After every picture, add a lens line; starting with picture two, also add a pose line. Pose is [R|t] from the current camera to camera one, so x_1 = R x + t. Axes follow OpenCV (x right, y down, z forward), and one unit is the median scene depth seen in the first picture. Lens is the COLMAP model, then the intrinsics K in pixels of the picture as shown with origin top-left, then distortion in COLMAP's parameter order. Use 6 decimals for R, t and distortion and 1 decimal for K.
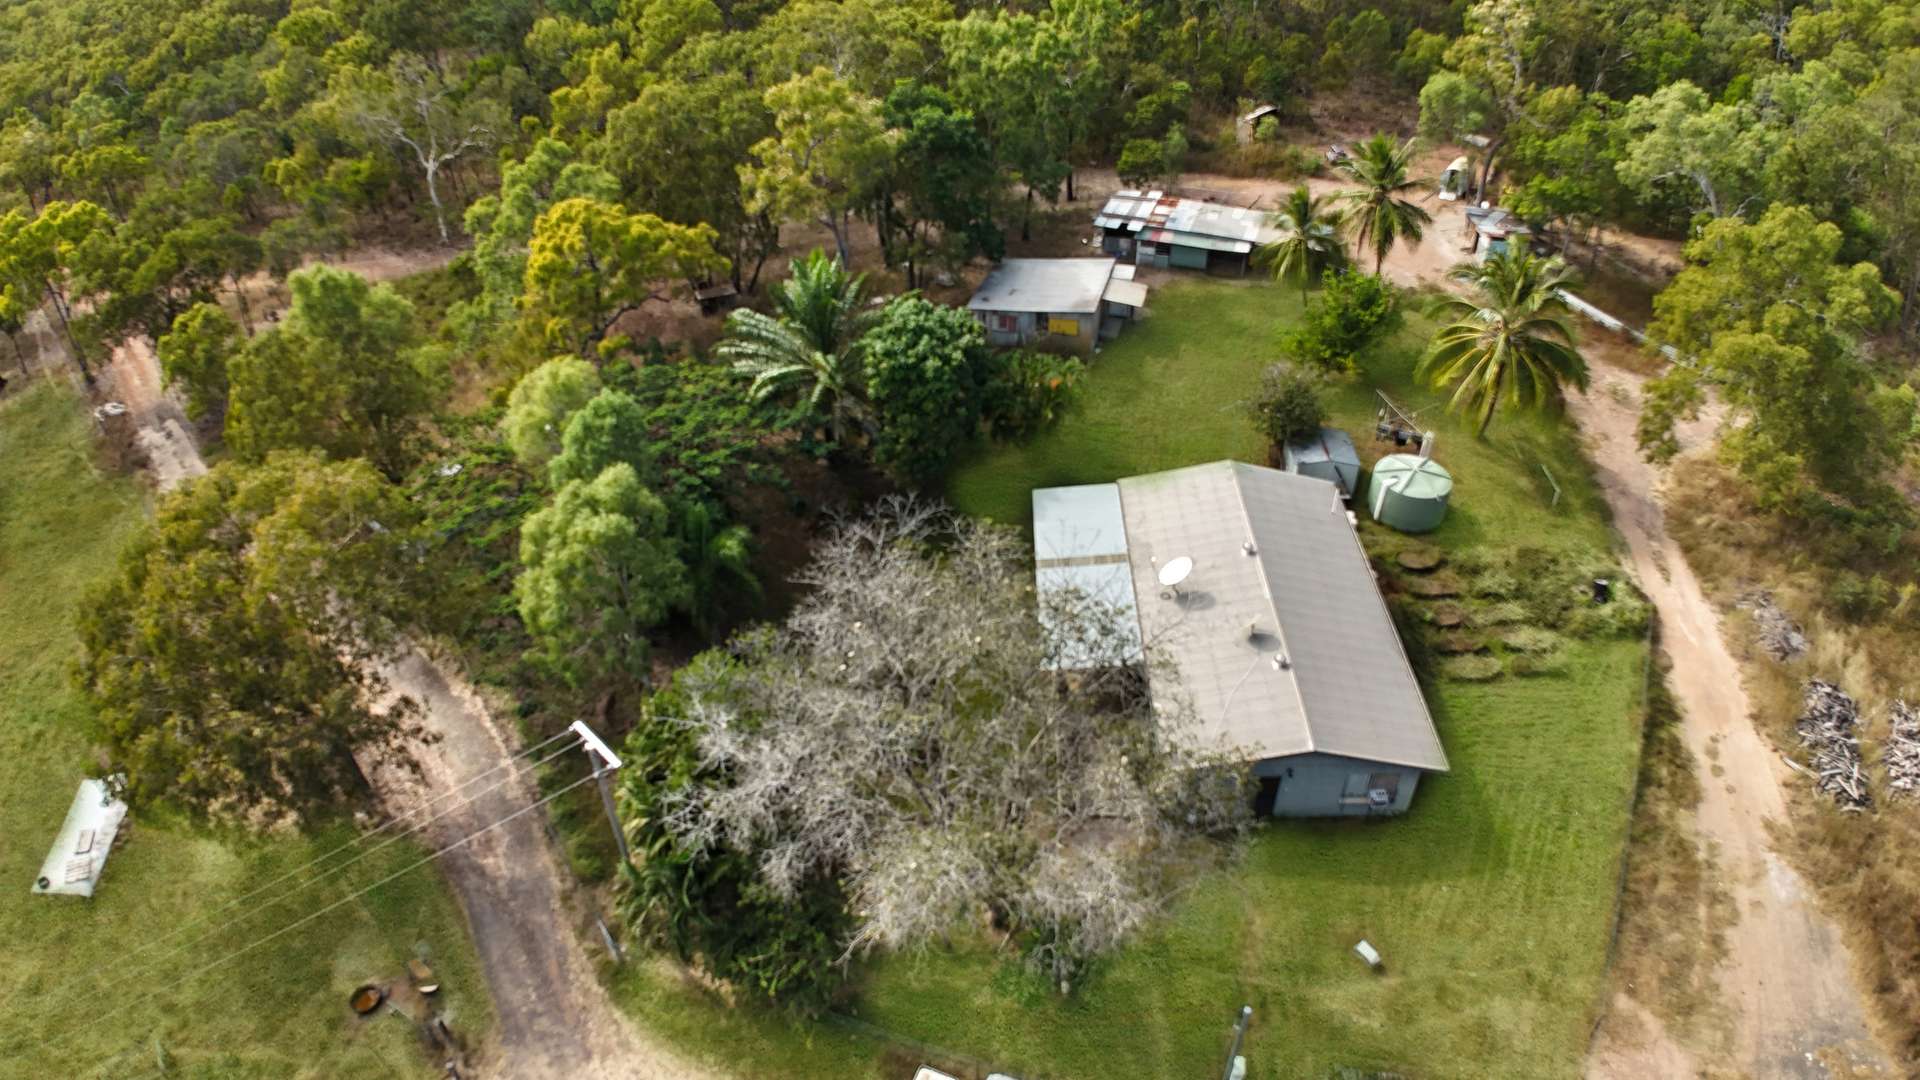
lens RADIAL K [[1178.0, 0, 960.0], [0, 1178.0, 540.0], [0, 0, 1]] dist [-0.135495, -0.018225]
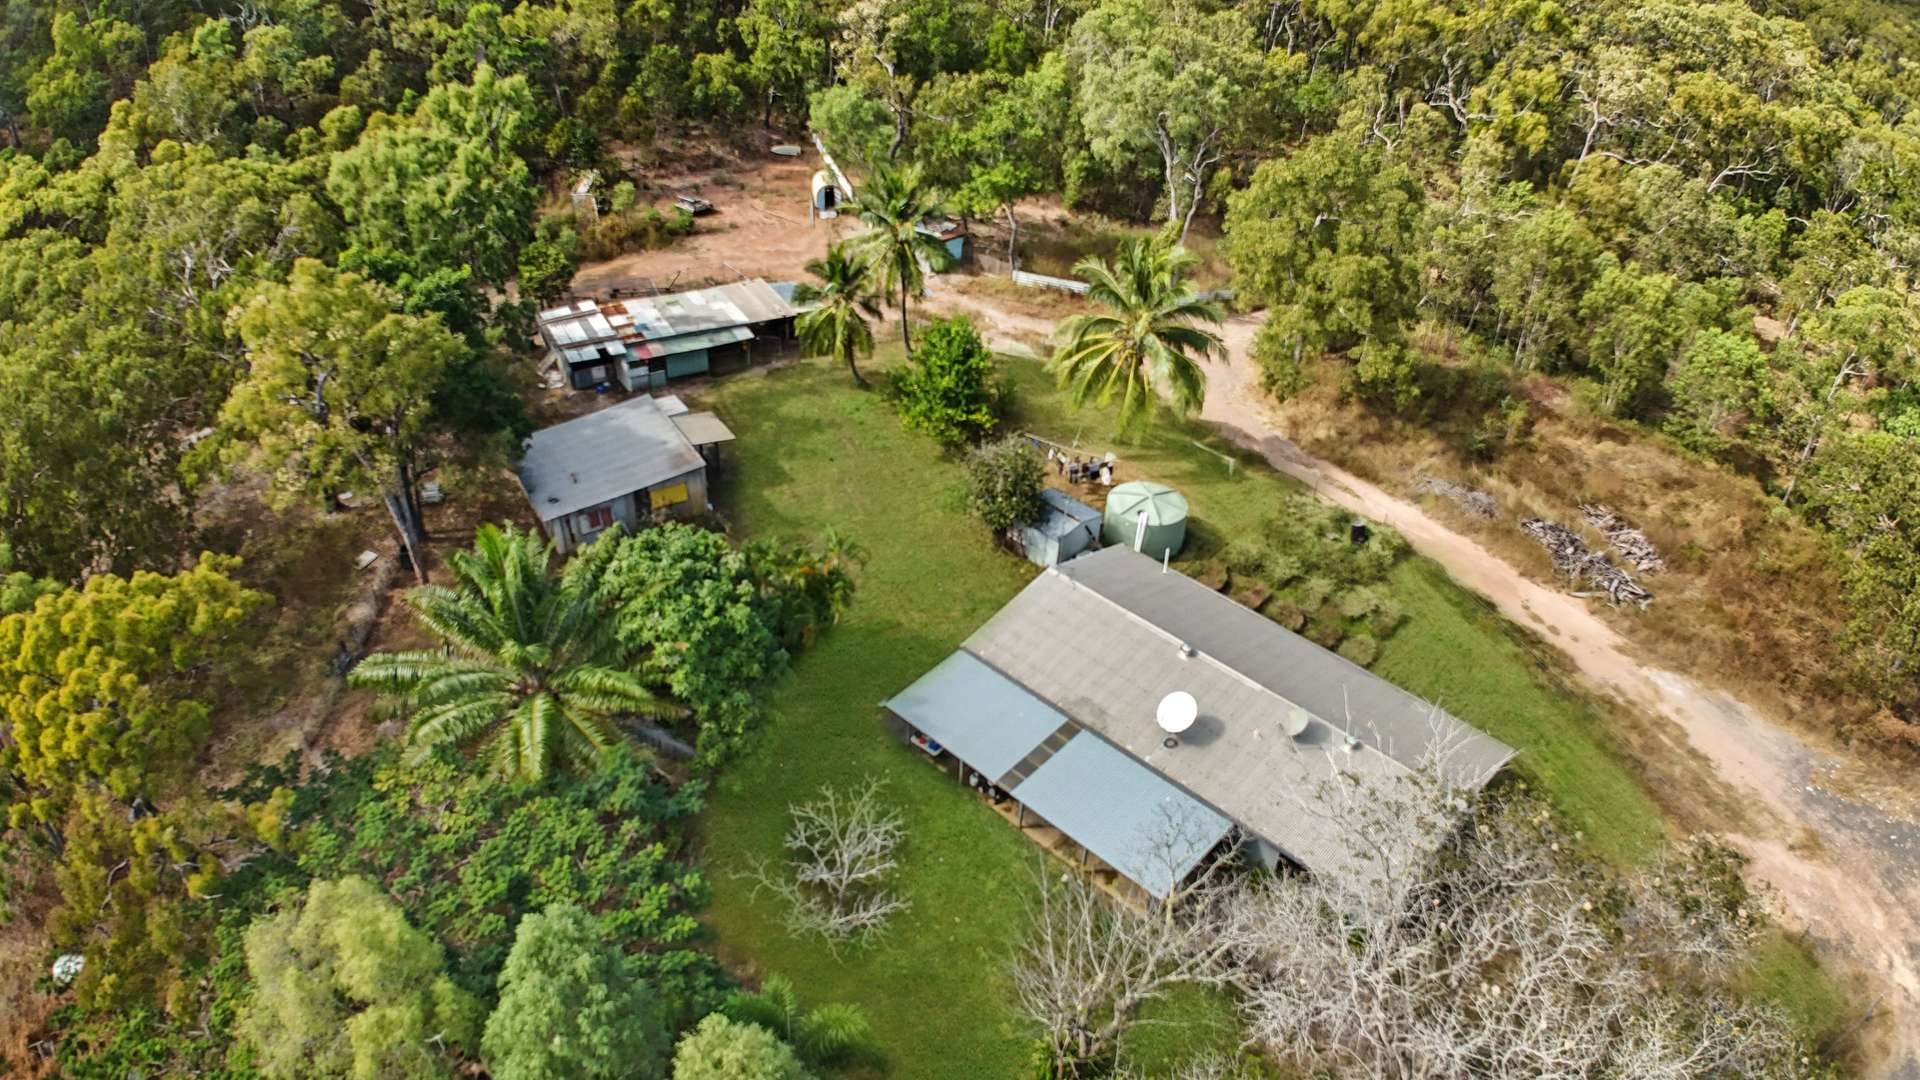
lens RADIAL K [[1178.0, 0, 960.0], [0, 1178.0, 540.0], [0, 0, 1]] dist [-0.135495, -0.018225]
pose [[0.675198, -0.389123, 0.626651, -0.303051], [0.401407, 0.906565, 0.130433, -0.193191], [-0.618854, 0.163475, 0.768307, 0.305319]]
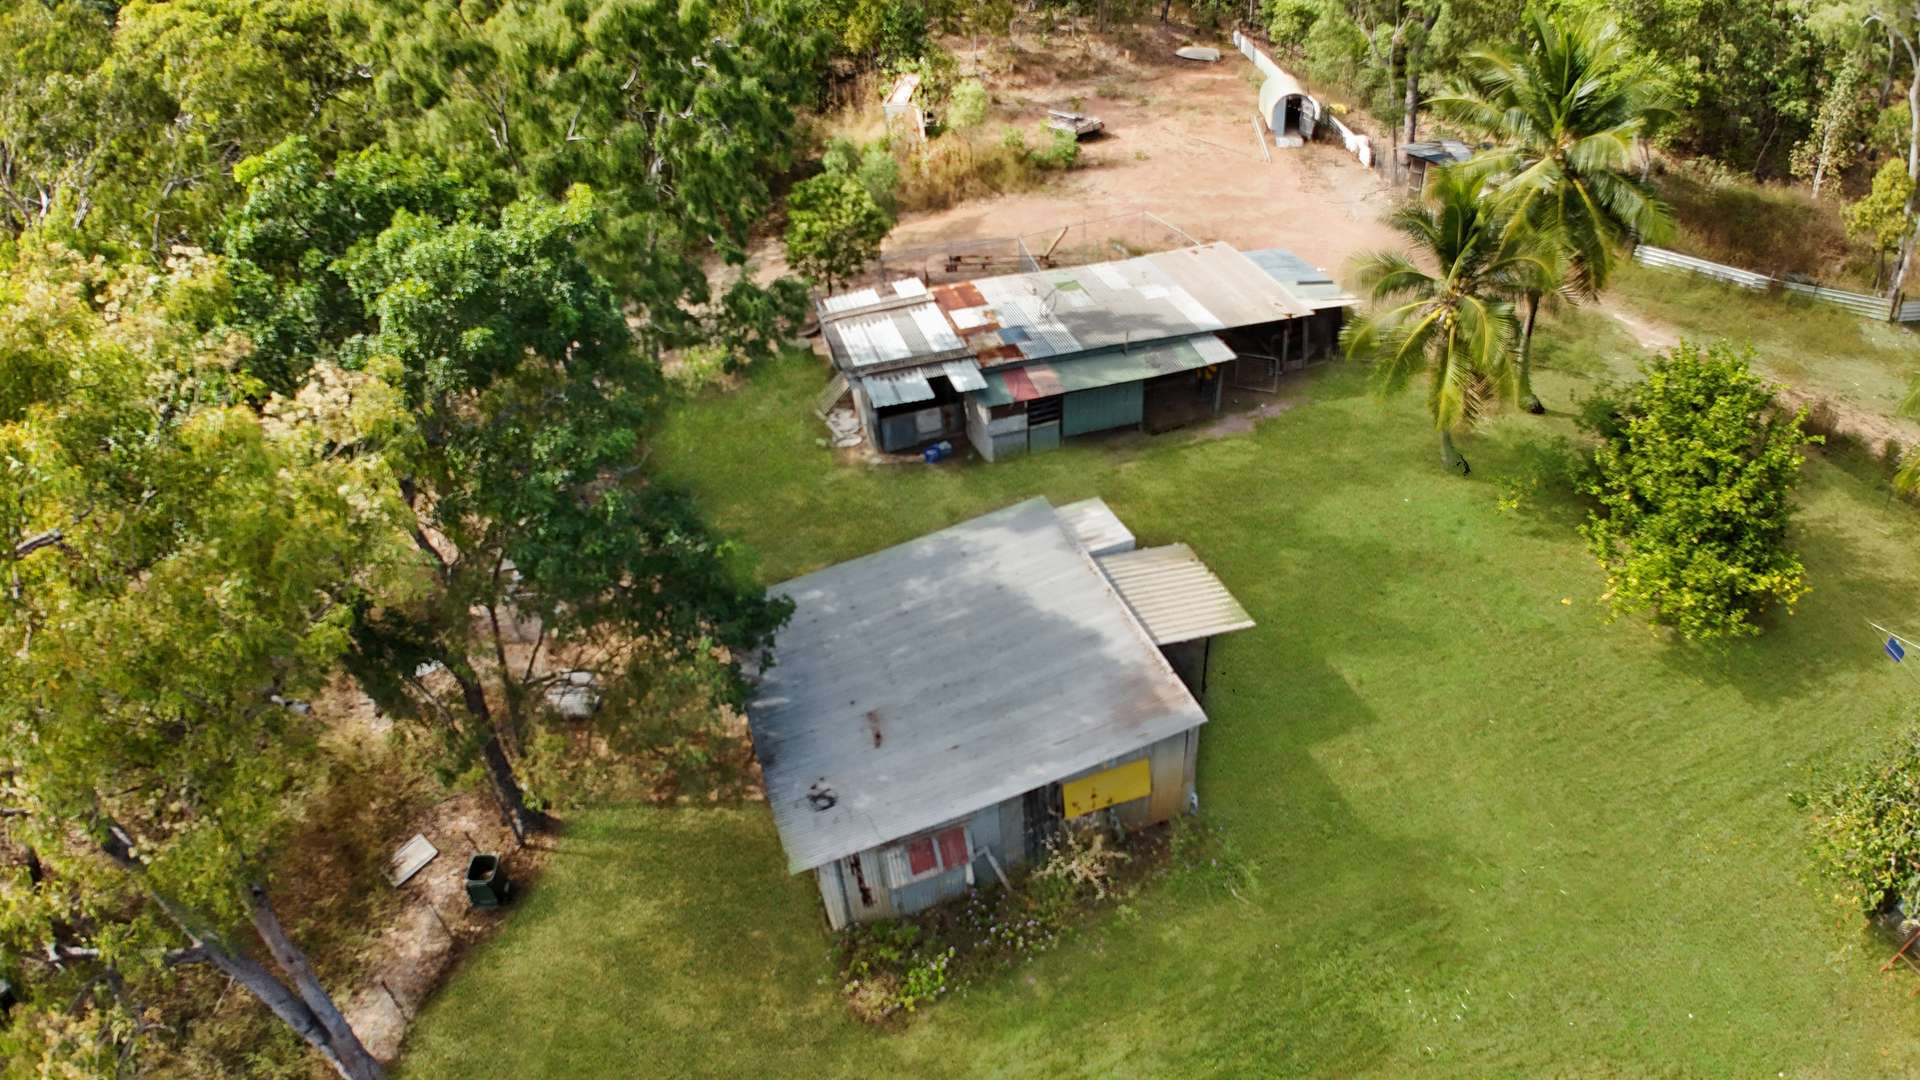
lens RADIAL K [[1178.0, 0, 960.0], [0, 1178.0, 540.0], [0, 0, 1]] dist [-0.135495, -0.018225]
pose [[0.824895, -0.364482, 0.432090, -0.058488], [0.377869, 0.924036, 0.058072, -0.297497], [-0.420433, 0.115370, 0.899959, 0.784818]]
